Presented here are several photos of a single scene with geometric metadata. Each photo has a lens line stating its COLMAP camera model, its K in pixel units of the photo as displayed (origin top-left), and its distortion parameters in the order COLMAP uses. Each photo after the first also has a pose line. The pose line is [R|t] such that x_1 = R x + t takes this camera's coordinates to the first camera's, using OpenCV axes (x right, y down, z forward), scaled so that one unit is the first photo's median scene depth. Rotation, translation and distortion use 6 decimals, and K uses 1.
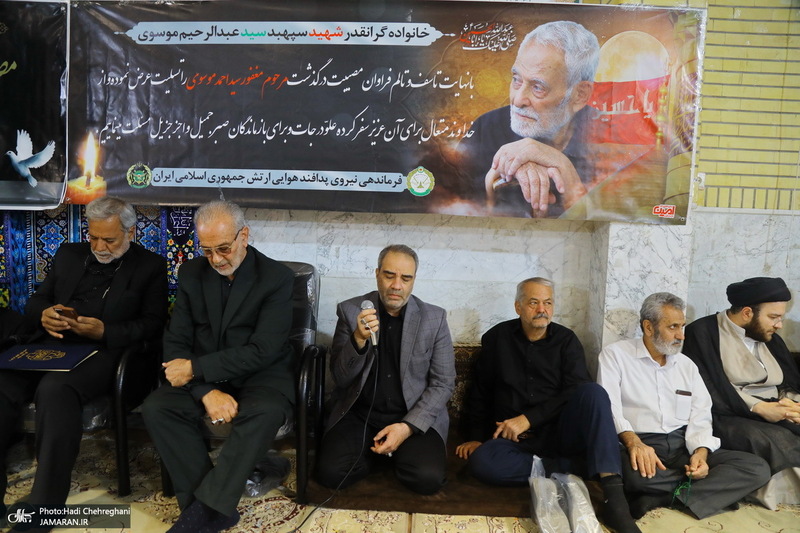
lens RADIAL K [[549.0, 0, 396.7], [0, 549.0, 278.4], [0, 0, 1]] dist [-0.118233, 0.070353]
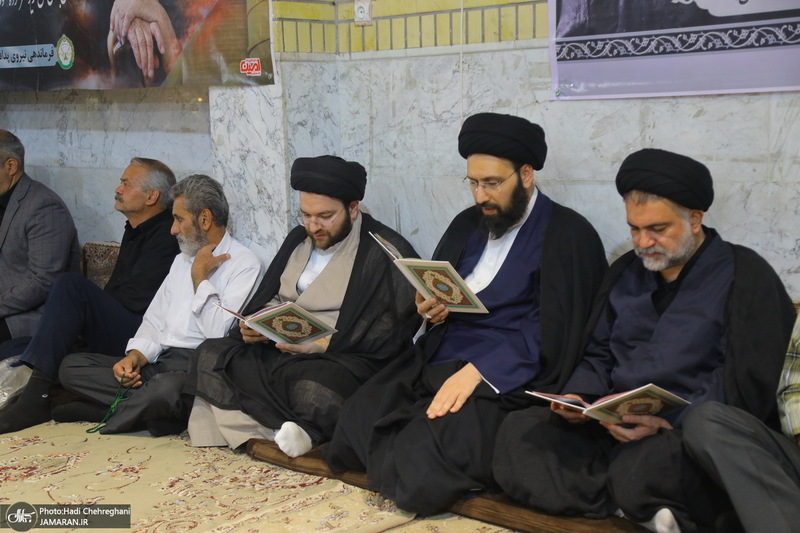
lens RADIAL K [[1249.8, 0, 400.0], [0, 1249.8, 266.5], [0, 0, 1]] dist [0.210416, 0.051553]
pose [[0.743045, 0.035046, -0.668323, 1.805876], [-0.015438, 0.999260, 0.035235, 0.083699], [0.669063, -0.015863, 0.743036, -0.155867]]
